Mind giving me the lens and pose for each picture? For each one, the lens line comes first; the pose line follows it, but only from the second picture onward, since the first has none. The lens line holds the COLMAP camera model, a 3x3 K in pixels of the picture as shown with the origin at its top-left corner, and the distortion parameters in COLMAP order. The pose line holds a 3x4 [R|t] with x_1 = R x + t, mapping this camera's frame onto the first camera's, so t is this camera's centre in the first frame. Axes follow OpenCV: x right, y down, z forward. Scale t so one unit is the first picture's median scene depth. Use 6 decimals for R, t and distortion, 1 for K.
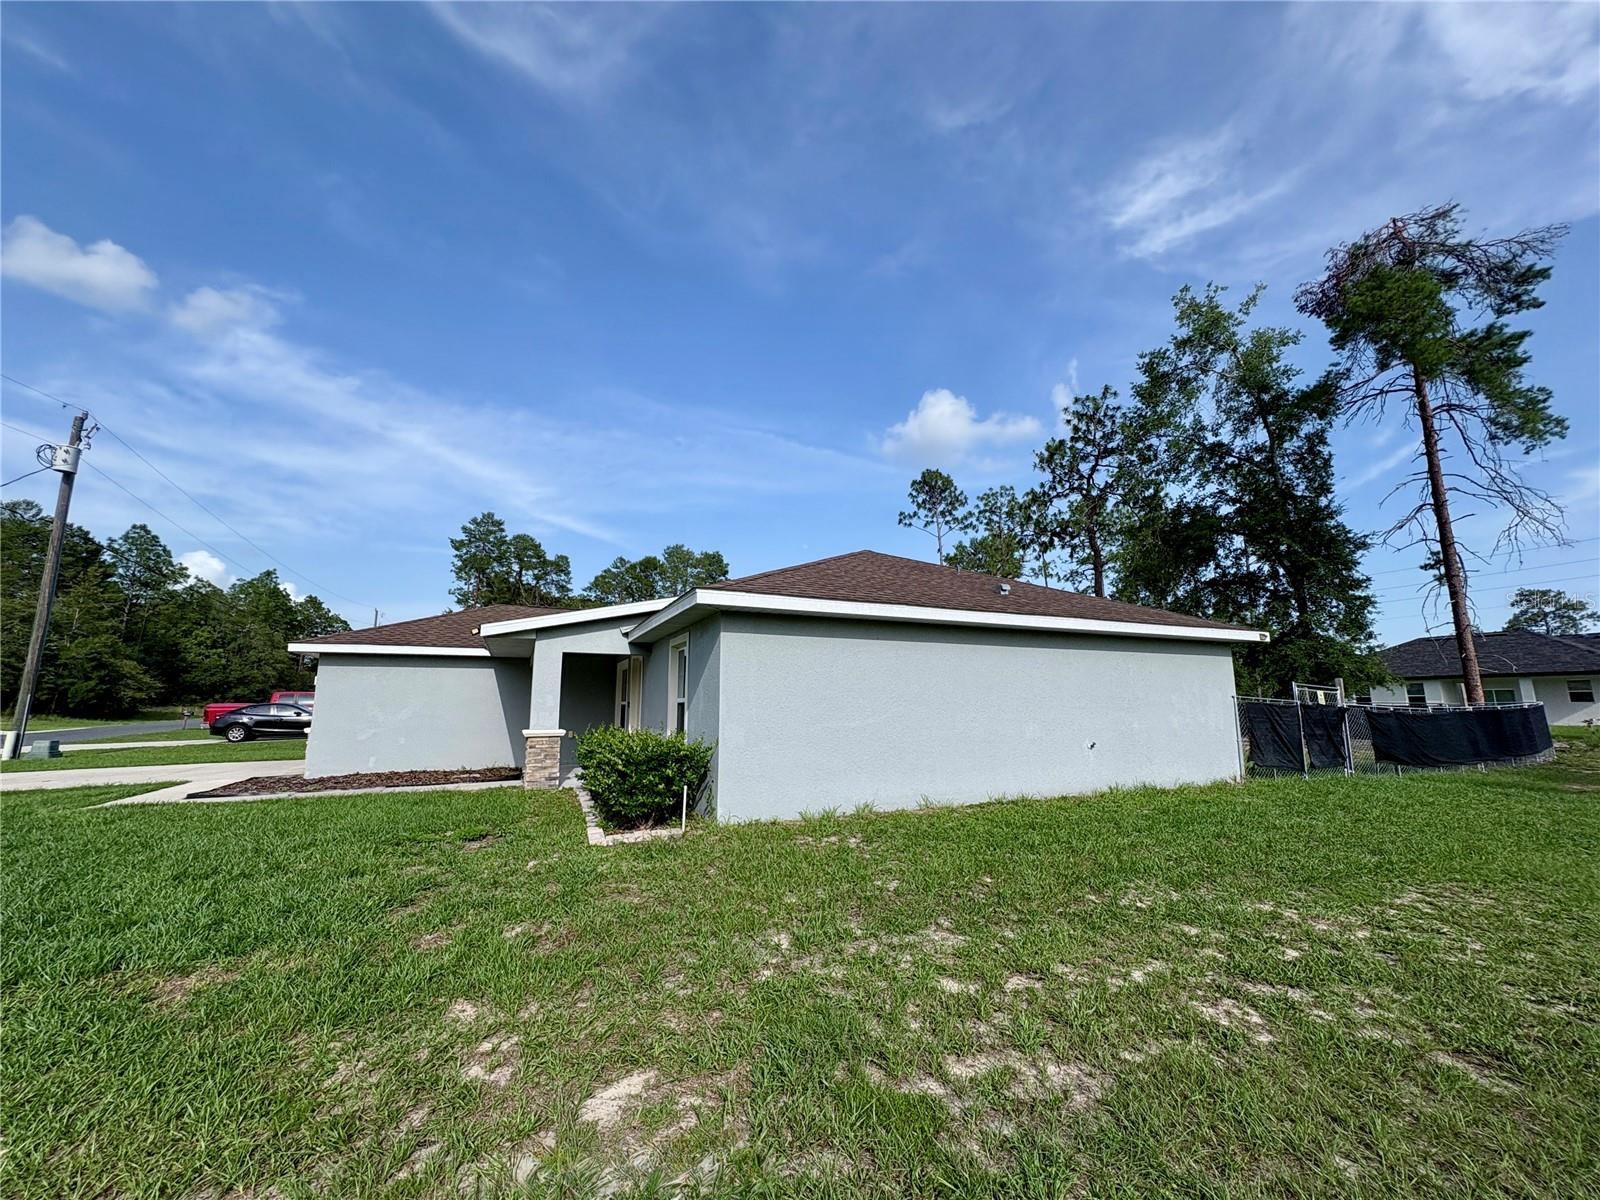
lens RADIAL K [[638.1, 0, 800.0], [0, 638.1, 600.0], [0, 0, 1]] dist [0.001705, 0.000246]
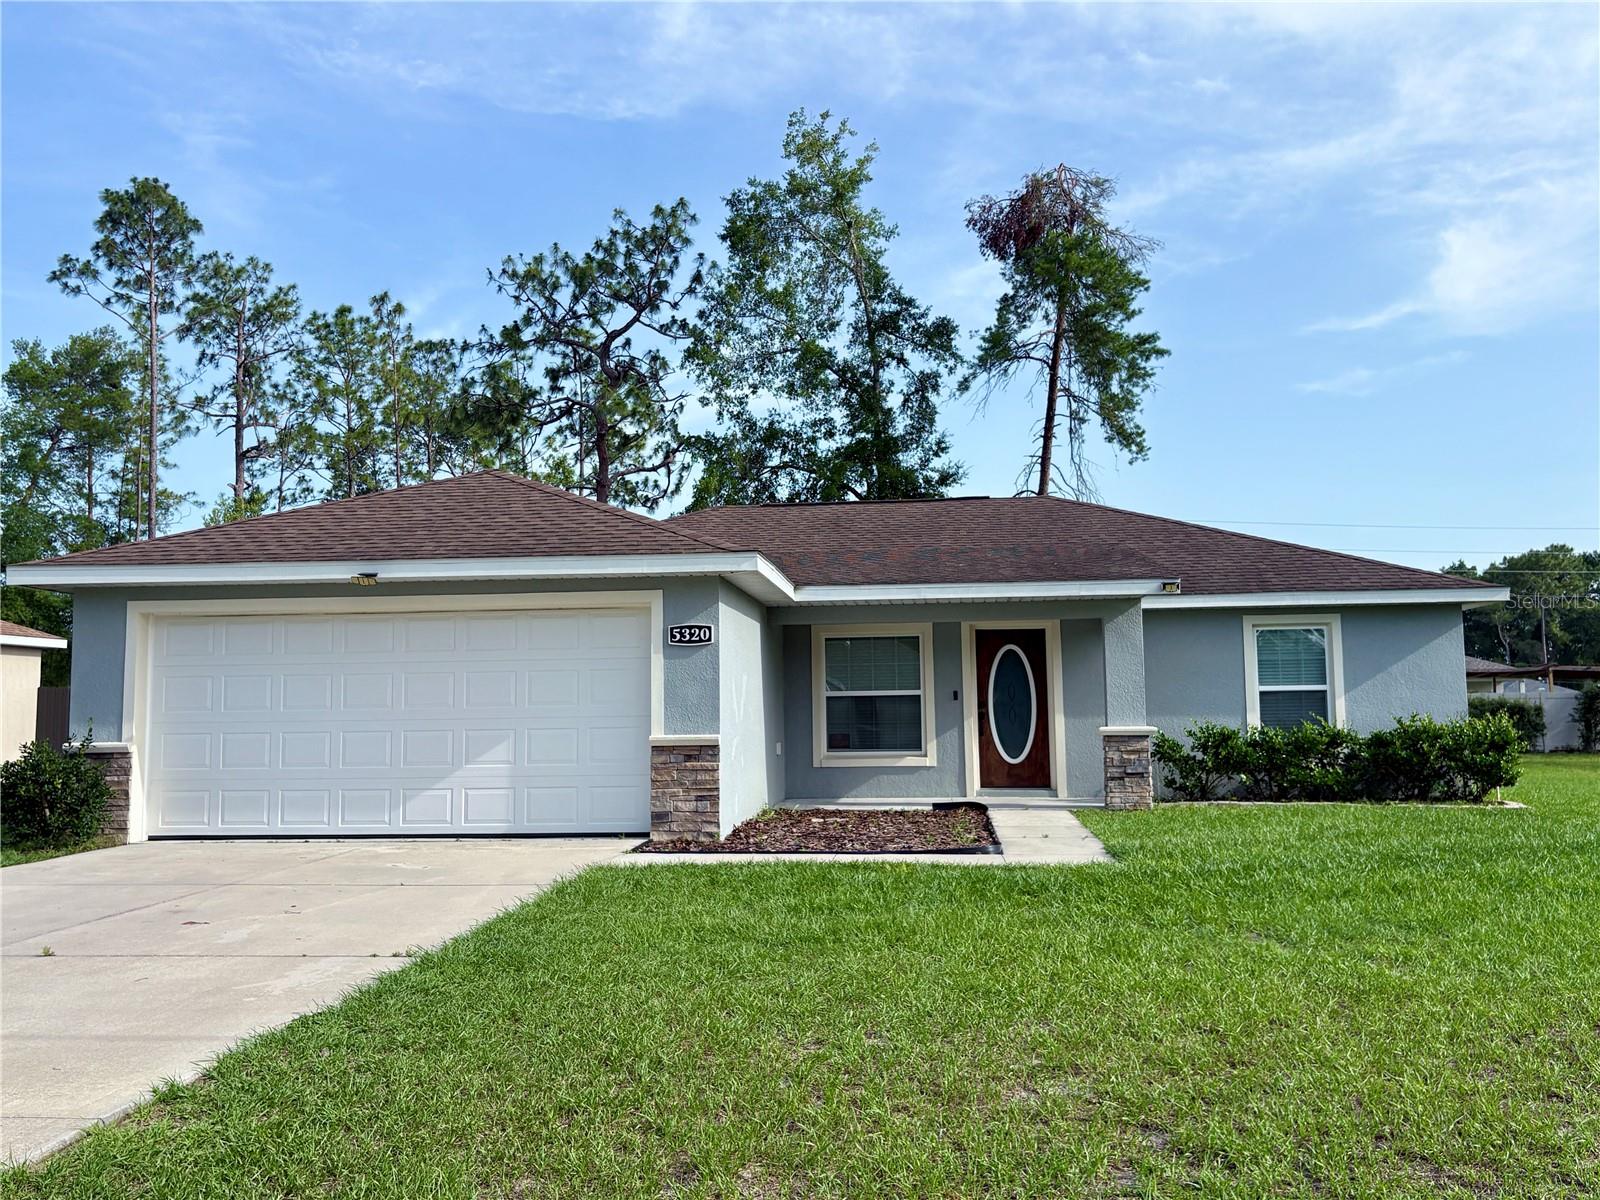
lens RADIAL K [[1429.0, 0, 790.9], [0, 1429.0, 602.4], [0, 0, 1]] dist [0.100536, -0.118784]
pose [[0.509849, 0.070295, 0.857387, -0.742043], [-0.132748, 0.991147, -0.002322, 0.044611], [-0.849960, -0.112632, 0.514667, 0.183983]]
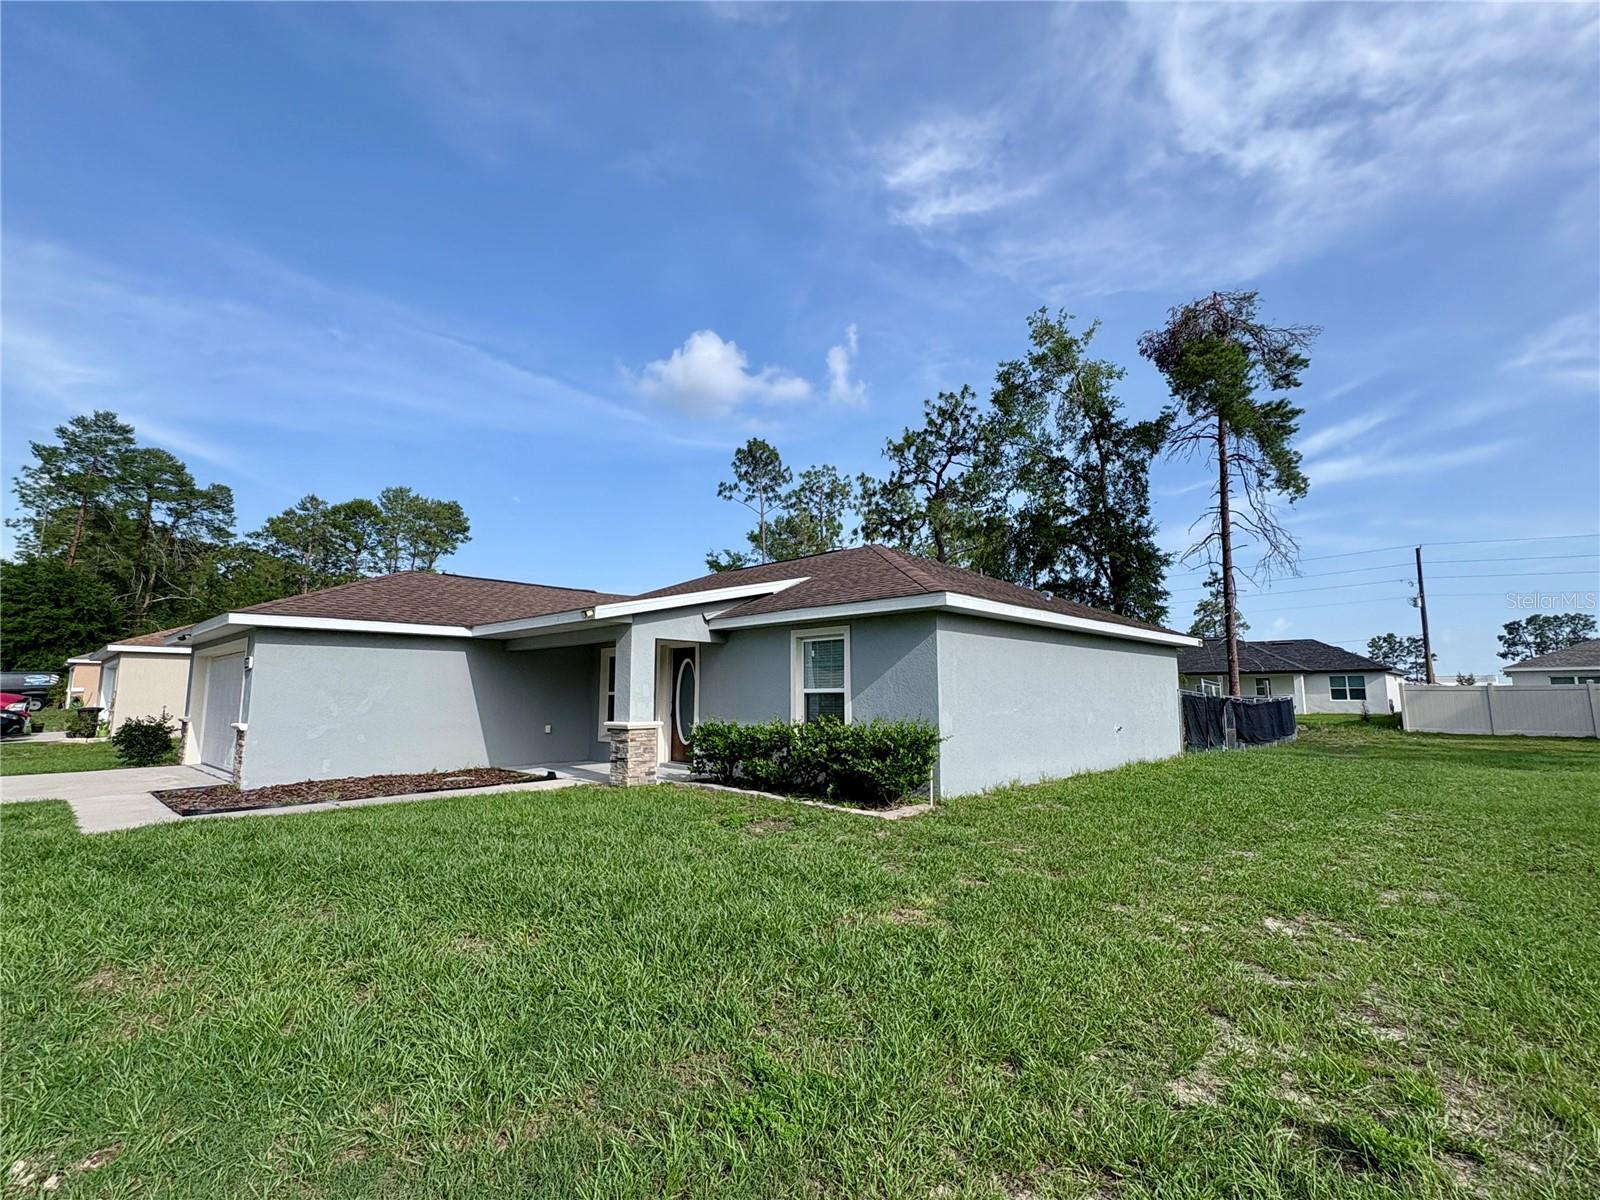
lens RADIAL K [[751.1, 0, 798.9], [0, 751.1, 600.6], [0, 0, 1]] dist [0.003494, 0.000509]
pose [[0.929542, 0.049862, 0.365329, -0.223222], [-0.062412, 0.997794, 0.022618, -0.004248], [-0.363395, -0.043825, 0.930604, -0.040313]]
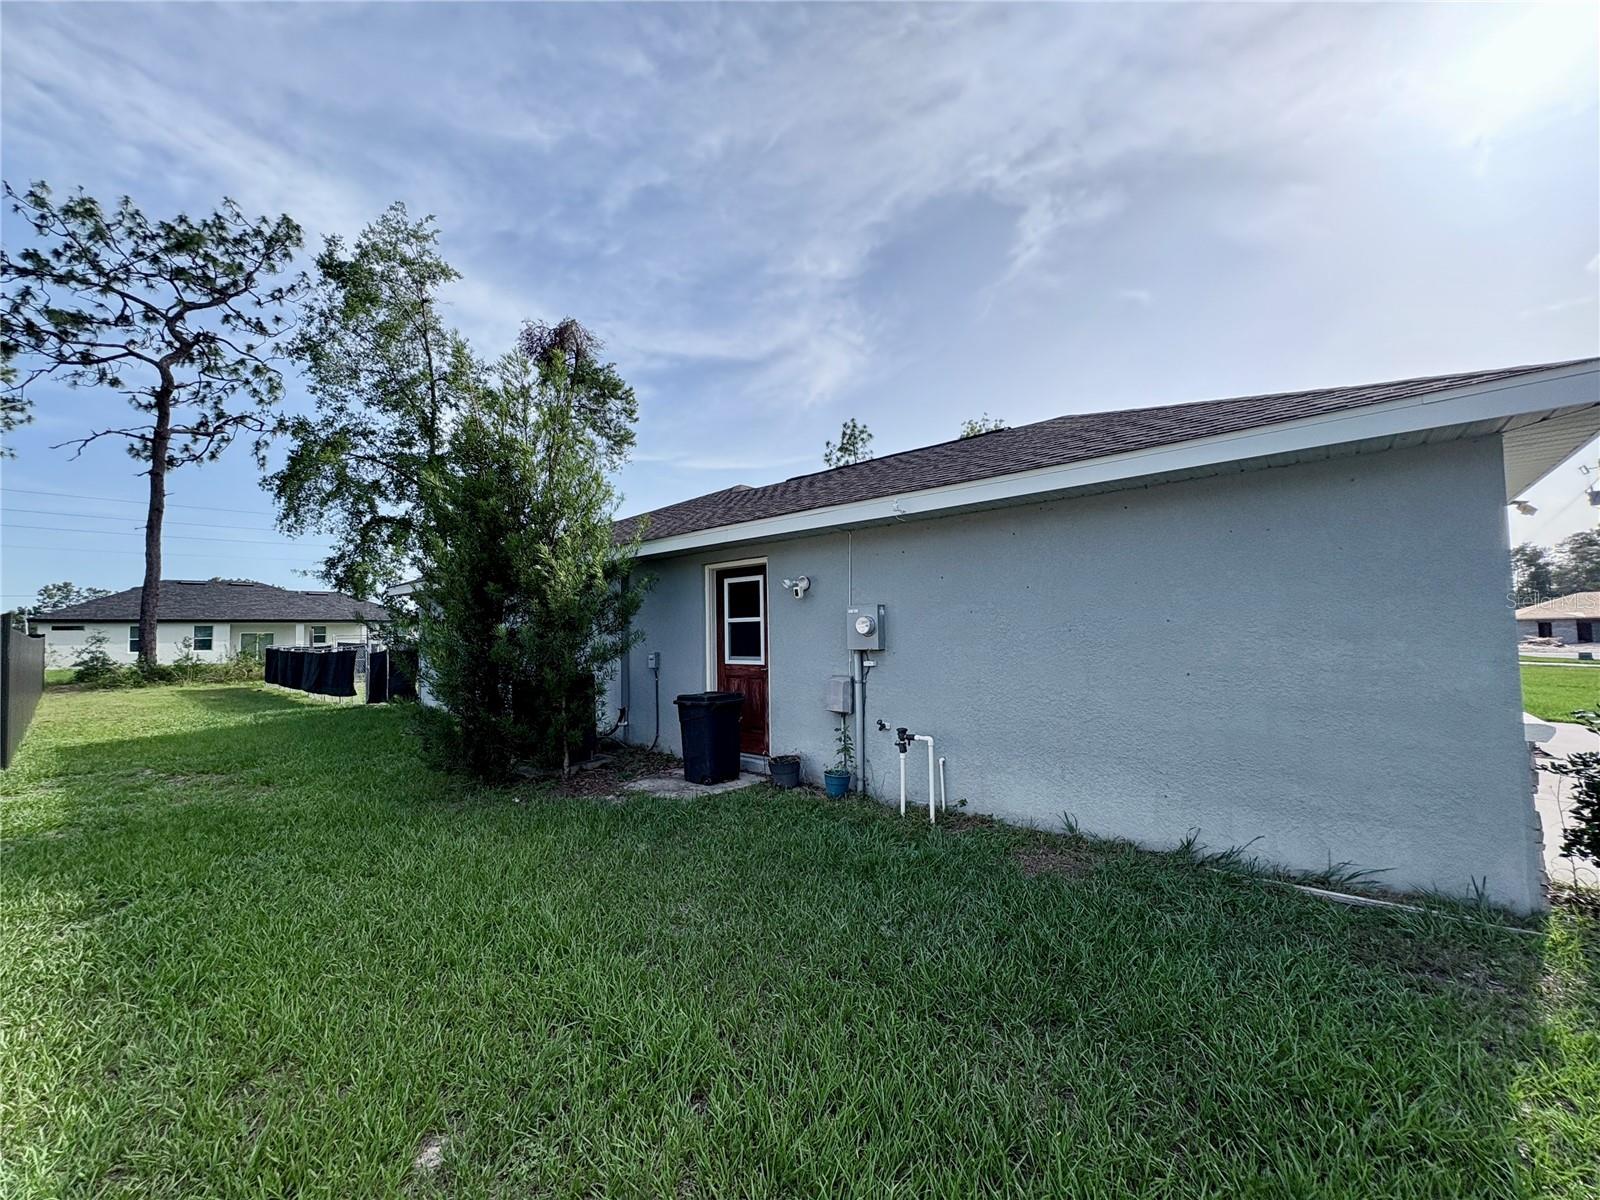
lens RADIAL K [[644.3, 0, 794.0], [0, 644.3, 601.6], [0, 0, 1]] dist [0.008113, -0.000091]
pose [[-0.414617, 0.056564, 0.908236, -0.496401], [-0.129258, 0.984286, -0.120308, 0.135428], [-0.900769, -0.167278, -0.400791, 0.829739]]
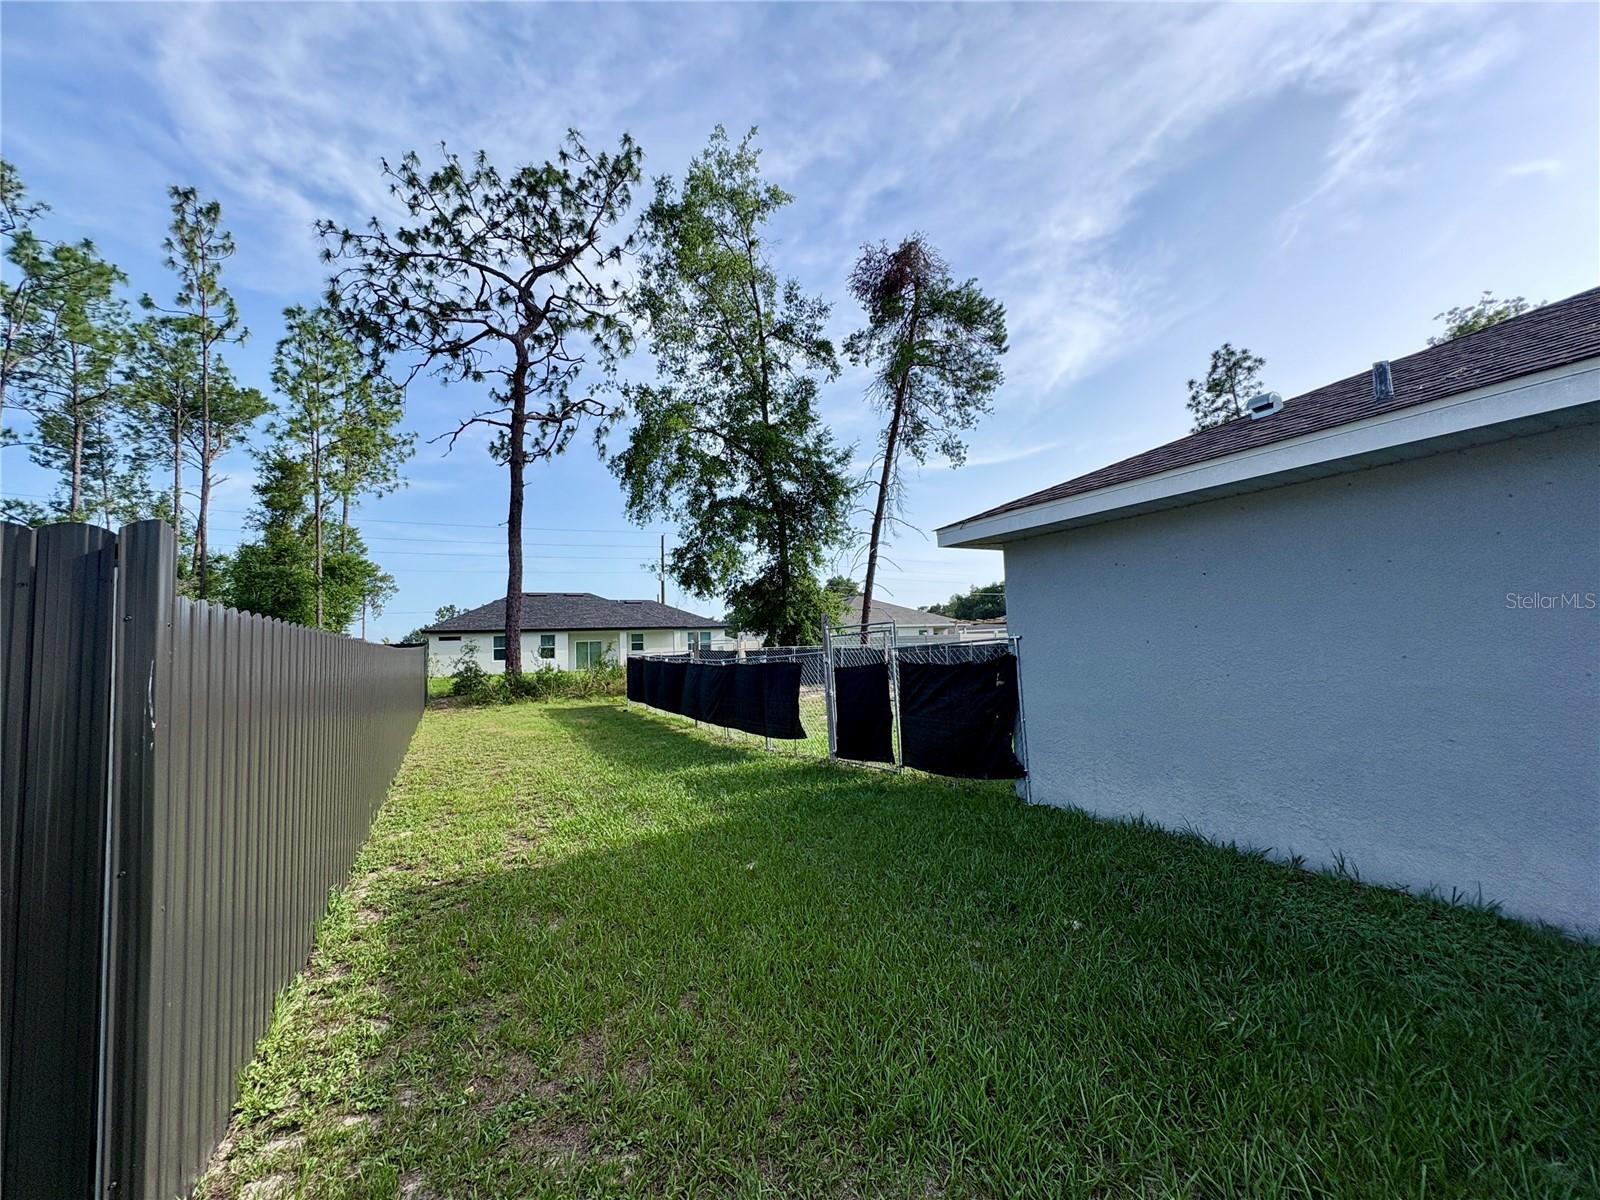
lens RADIAL K [[638.1, 0, 800.0], [0, 638.1, 600.0], [0, 0, 1]] dist [0.001705, 0.000246]
pose [[-0.078626, 0.074706, 0.994101, -0.151843], [-0.128420, 0.988121, -0.084414, 0.155120], [-0.988598, -0.134300, -0.068098, 0.965306]]
